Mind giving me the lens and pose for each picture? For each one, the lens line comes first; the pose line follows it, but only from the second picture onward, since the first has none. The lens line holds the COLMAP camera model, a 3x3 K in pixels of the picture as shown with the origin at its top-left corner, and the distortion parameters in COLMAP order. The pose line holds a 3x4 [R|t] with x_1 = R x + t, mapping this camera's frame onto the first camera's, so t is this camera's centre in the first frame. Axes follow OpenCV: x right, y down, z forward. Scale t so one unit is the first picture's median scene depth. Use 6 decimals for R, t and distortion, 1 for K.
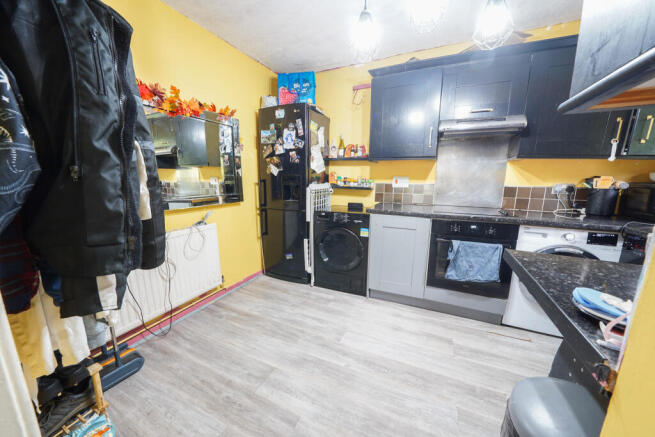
lens RADIAL K [[227.9, 0, 328.3], [0, 227.9, 217.7], [0, 0, 1]] dist [-0.031078, 0.004574]
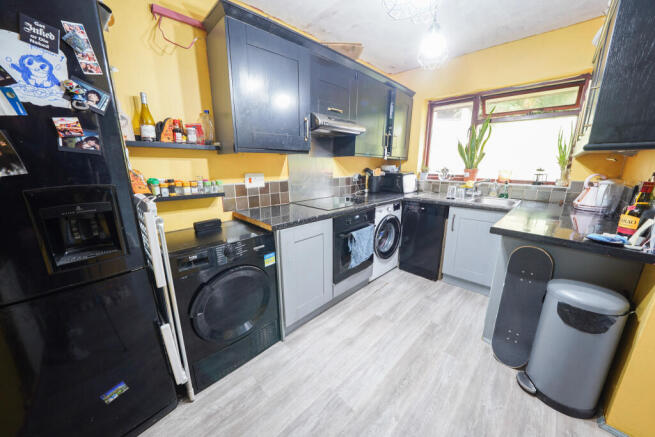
lens RADIAL K [[227.9, 0, 328.3], [0, 227.9, 217.7], [0, 0, 1]] dist [-0.031078, 0.004574]
pose [[0.345701, -0.224703, 0.911043, -0.356977], [0.169868, 0.969849, 0.174749, -0.139769], [-0.922841, 0.094346, 0.373448, 0.542769]]
